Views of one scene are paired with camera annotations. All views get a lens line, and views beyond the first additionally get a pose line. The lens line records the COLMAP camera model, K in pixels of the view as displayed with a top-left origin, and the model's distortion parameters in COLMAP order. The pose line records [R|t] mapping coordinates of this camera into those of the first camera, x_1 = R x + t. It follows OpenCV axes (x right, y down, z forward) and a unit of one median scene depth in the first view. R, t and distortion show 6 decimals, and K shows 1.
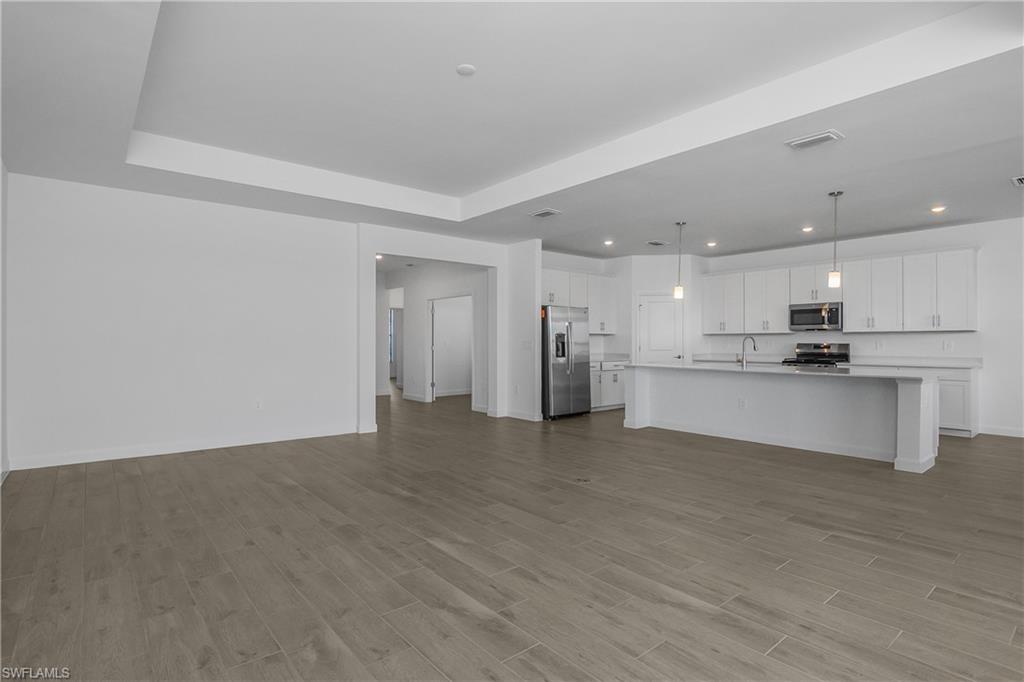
lens RADIAL K [[516.0, 0, 512.0], [0, 516.0, 341.0], [0, 0, 1]] dist [-0.019899, 0.001678]
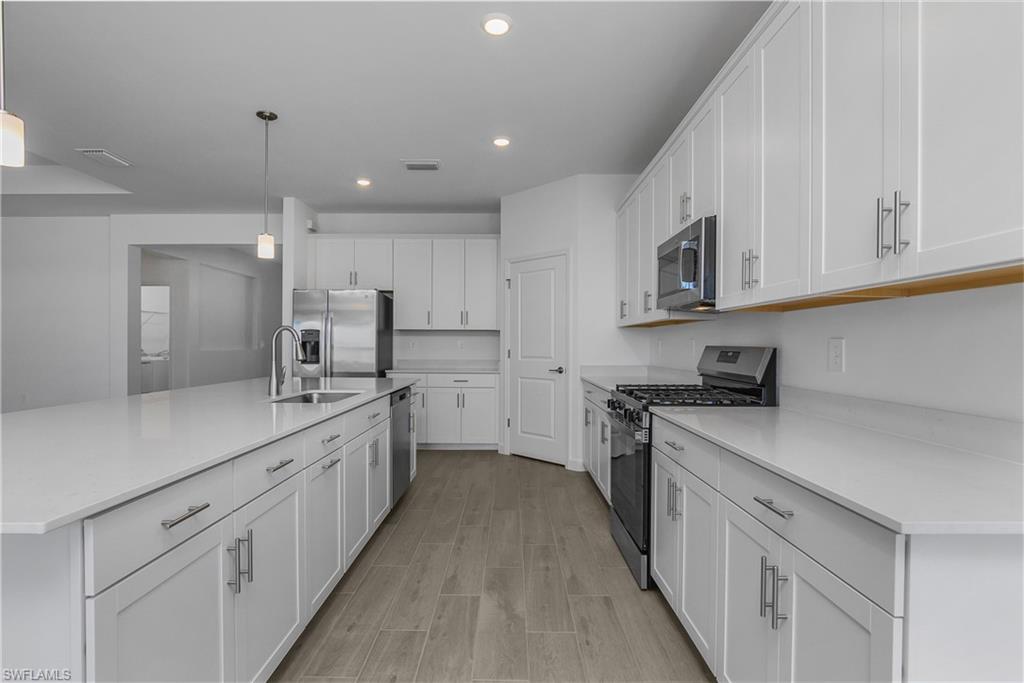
lens RADIAL K [[502.3, 0, 508.0], [0, 502.3, 347.0], [0, 0, 1]] dist [-0.020510, 0.000652]
pose [[0.765275, 0.007191, -0.643663, 0.722140], [-0.002108, 0.999960, 0.008665, 0.002484], [0.643700, -0.005275, 0.765260, 0.657227]]
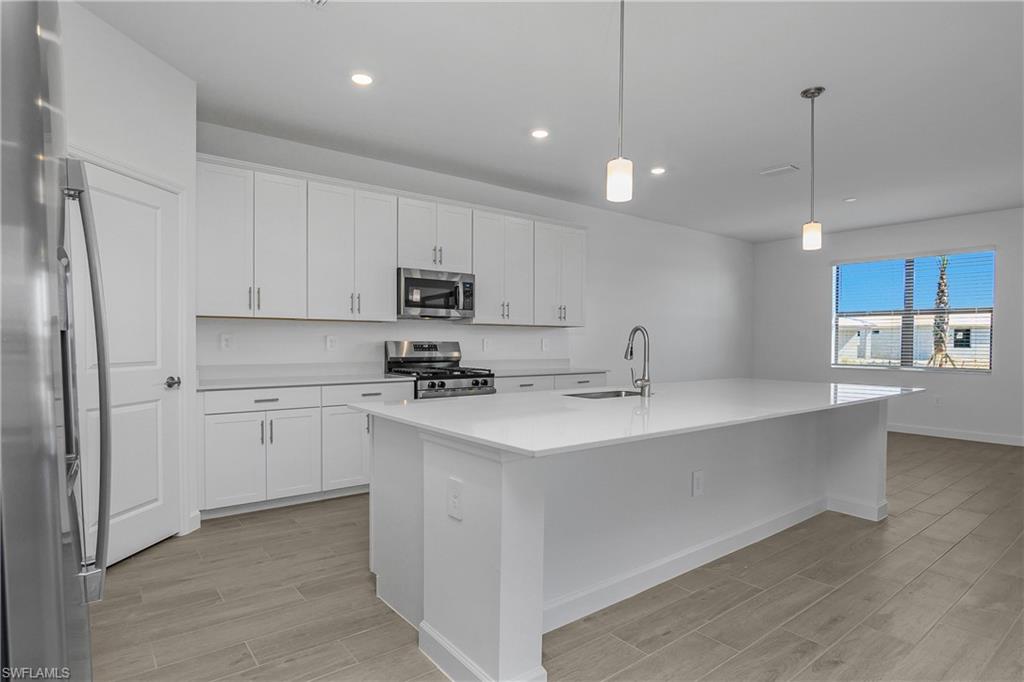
lens RADIAL K [[547.3, 0, 506.1], [0, 547.3, 346.4], [0, 0, 1]] dist [-0.024541, -0.000096]
pose [[0.040206, -0.011103, 0.999130, -0.010720], [-0.011649, 0.999865, 0.011580, 0.002165], [-0.999124, -0.012105, 0.040071, 0.902038]]
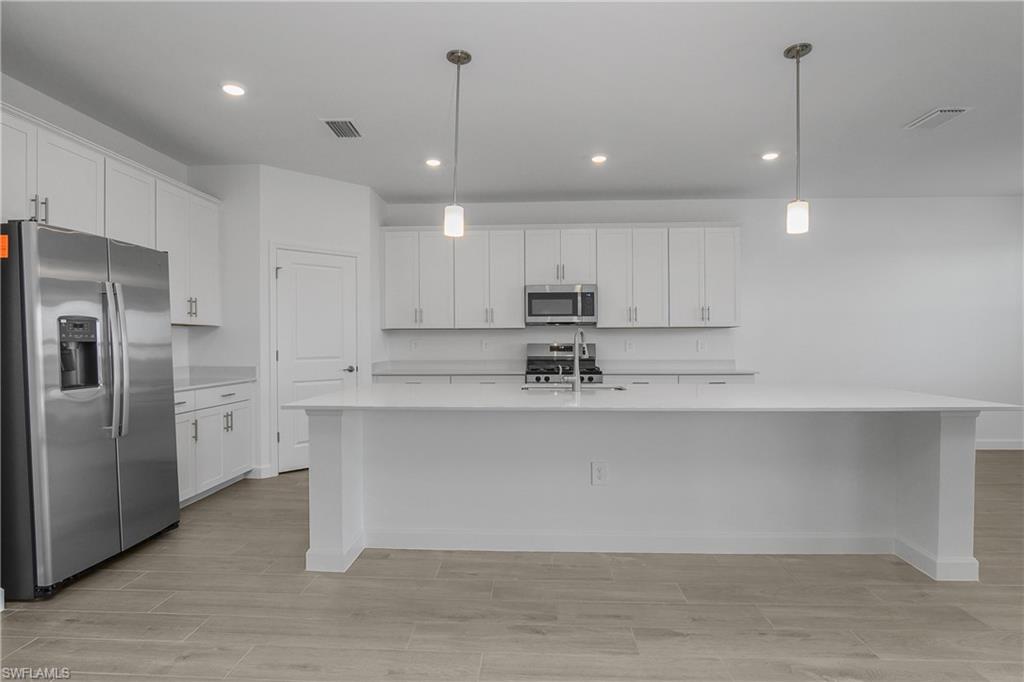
lens RADIAL K [[516.0, 0, 512.0], [0, 516.0, 341.0], [0, 0, 1]] dist [-0.019899, 0.001678]
pose [[0.673998, -0.000589, 0.738733, 0.041537], [0.001390, 0.999999, -0.000471, 0.001584], [-0.738731, 0.001344, 0.673999, 0.587035]]
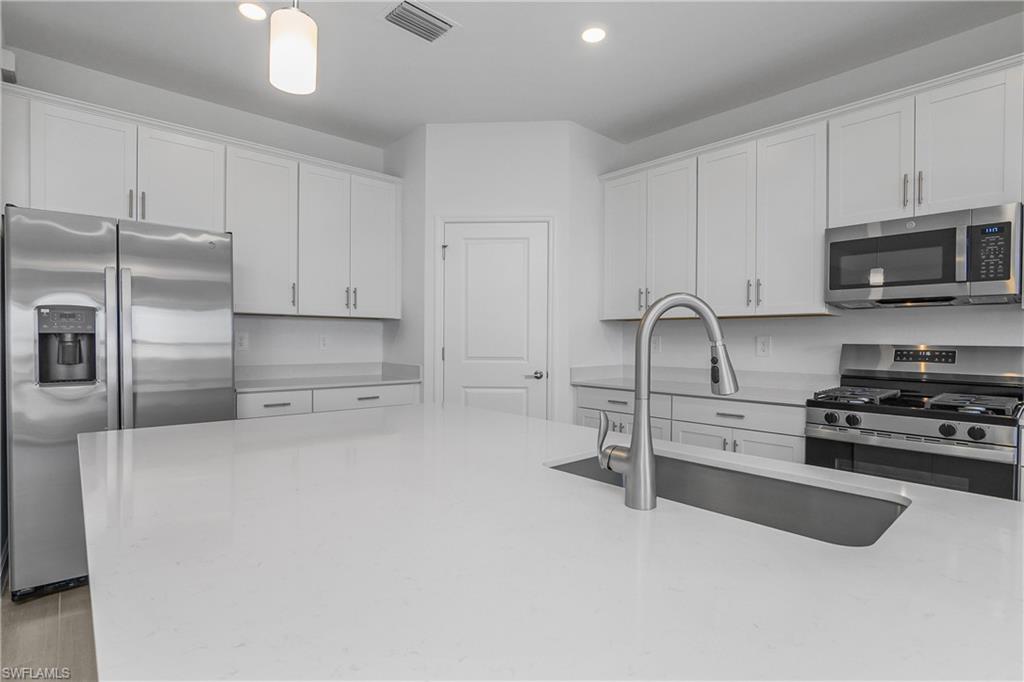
lens RADIAL K [[502.3, 0, 508.0], [0, 502.3, 346.5], [0, 0, 1]] dist [-0.020510, 0.000652]
pose [[0.999485, 0.007290, 0.031266, 0.336226], [-0.007815, 0.999830, 0.016699, 0.002417], [-0.031139, -0.016935, 0.999372, 0.706729]]
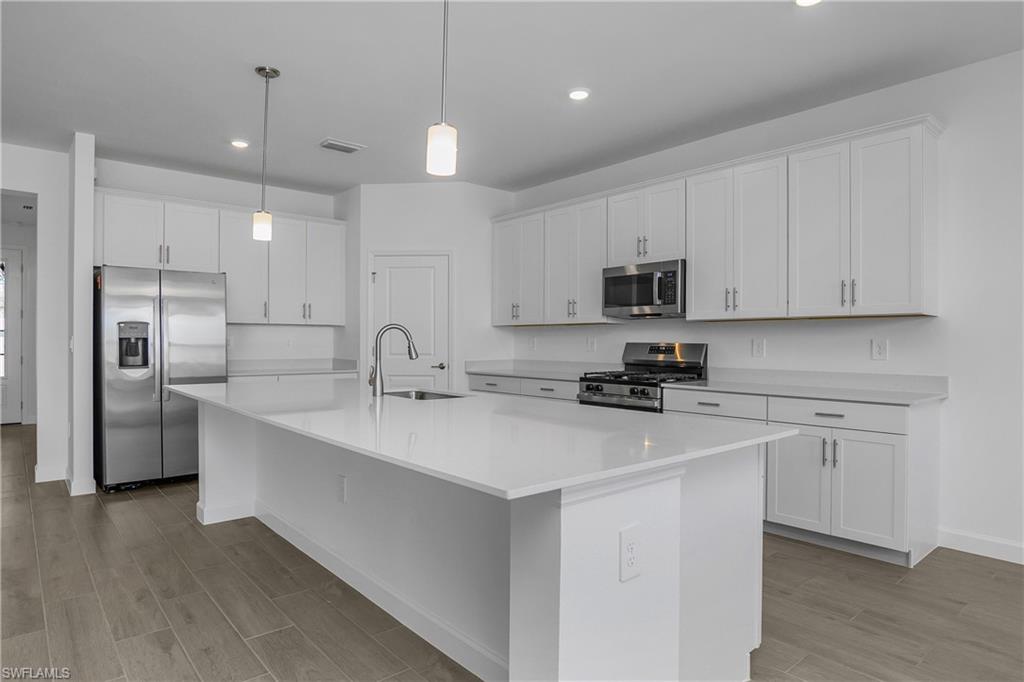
lens RADIAL K [[593.5, 0, 509.1], [0, 593.5, 344.7], [0, 0, 1]] dist [-0.025661, 0.000583]
pose [[0.999925, 0.003809, 0.011678, 0.454293], [-0.003915, 0.999951, 0.009073, 0.001687], [-0.011643, -0.009118, 0.999891, 0.417938]]
